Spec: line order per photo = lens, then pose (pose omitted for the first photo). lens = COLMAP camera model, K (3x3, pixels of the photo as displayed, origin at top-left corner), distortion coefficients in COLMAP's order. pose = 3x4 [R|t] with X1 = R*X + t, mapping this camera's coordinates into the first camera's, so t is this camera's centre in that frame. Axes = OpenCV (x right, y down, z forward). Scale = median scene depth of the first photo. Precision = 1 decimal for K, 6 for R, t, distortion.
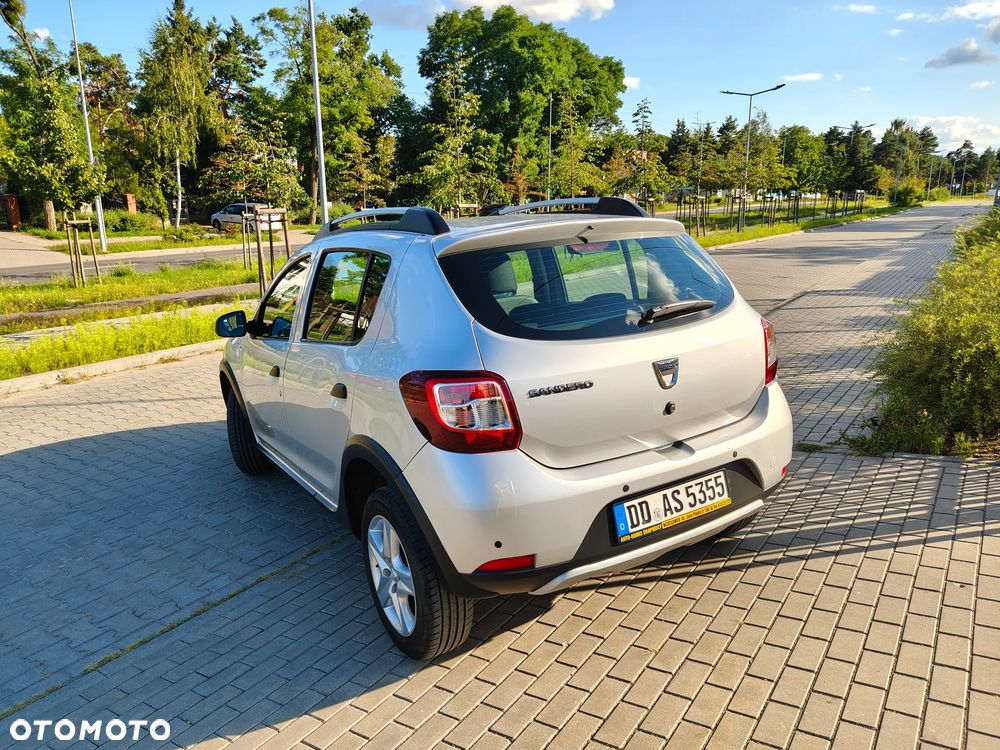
lens RADIAL K [[713.7, 0, 500.4], [0, 713.7, 370.1], [0, 0, 1]] dist [0.002126, 0.000243]
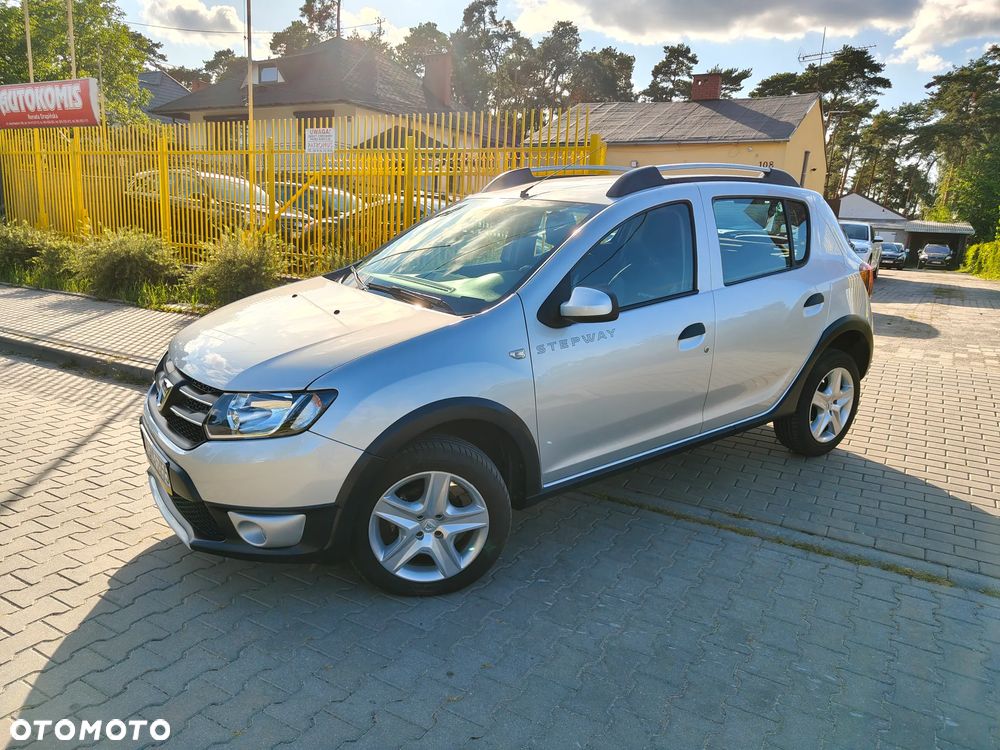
lens RADIAL K [[705.9, 0, 497.0], [0, 705.9, 374.8], [0, 0, 1]] dist [0.006653, -0.001693]
pose [[-0.061350, -0.195096, 0.978863, -0.821551], [0.193072, 0.959868, 0.203411, -0.120463], [-0.979265, 0.201471, -0.021220, 0.885659]]
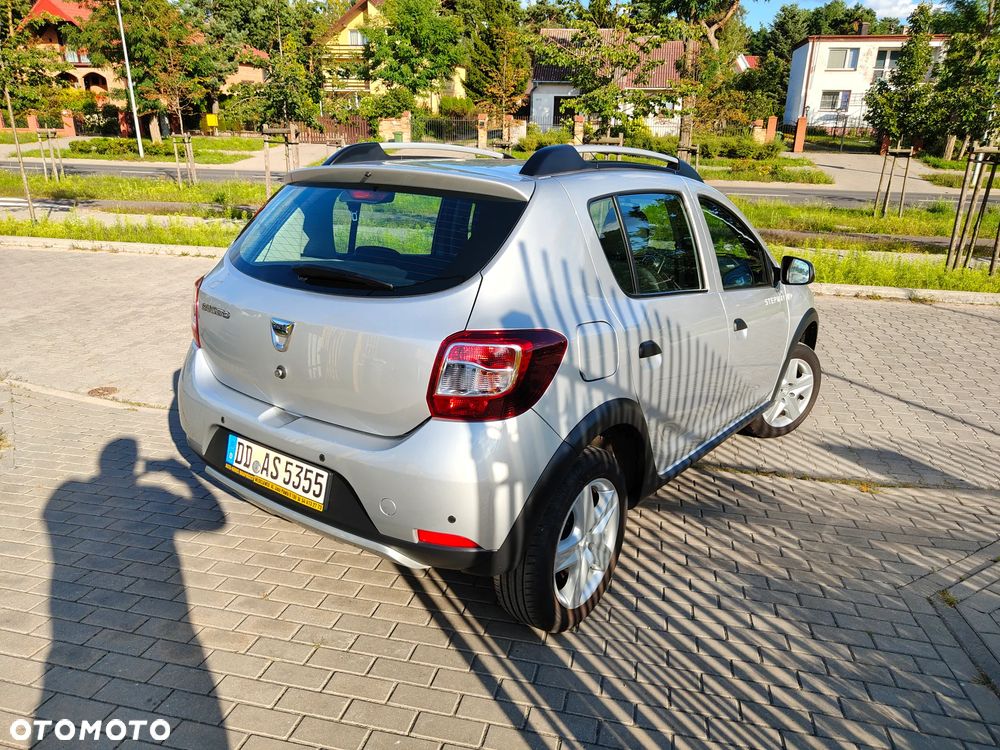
lens RADIAL K [[713.6, 0, 496.3], [0, 713.6, 368.2], [0, 0, 1]] dist [0.003079, -0.001080]
pose [[0.373515, 0.321433, -0.870154, 0.545504], [-0.239154, 0.939703, 0.244467, -0.116997], [0.896266, 0.116789, 0.427865, 0.400774]]
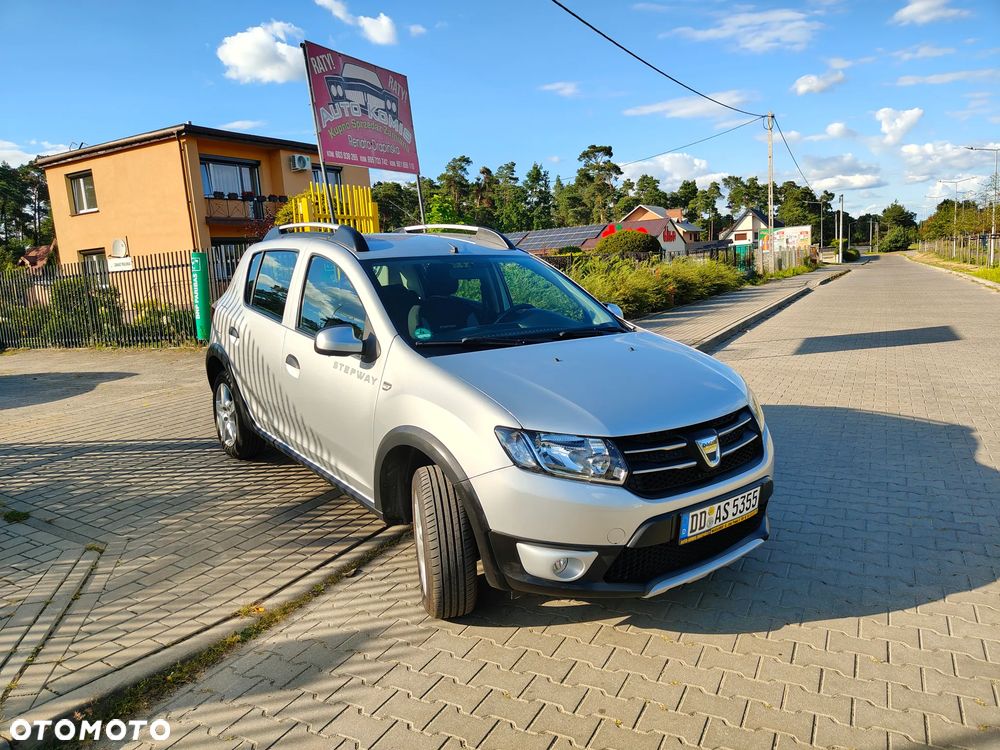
lens RADIAL K [[713.3, 0, 500.0], [0, 713.3, 375.0], [0, 0, 1]] dist [-0.003026, 0.006646]
pose [[-0.990925, 0.085152, -0.104008, -0.073109], [0.038876, 0.922240, 0.384657, -0.316338], [0.128675, 0.377123, -0.917181, 1.581501]]
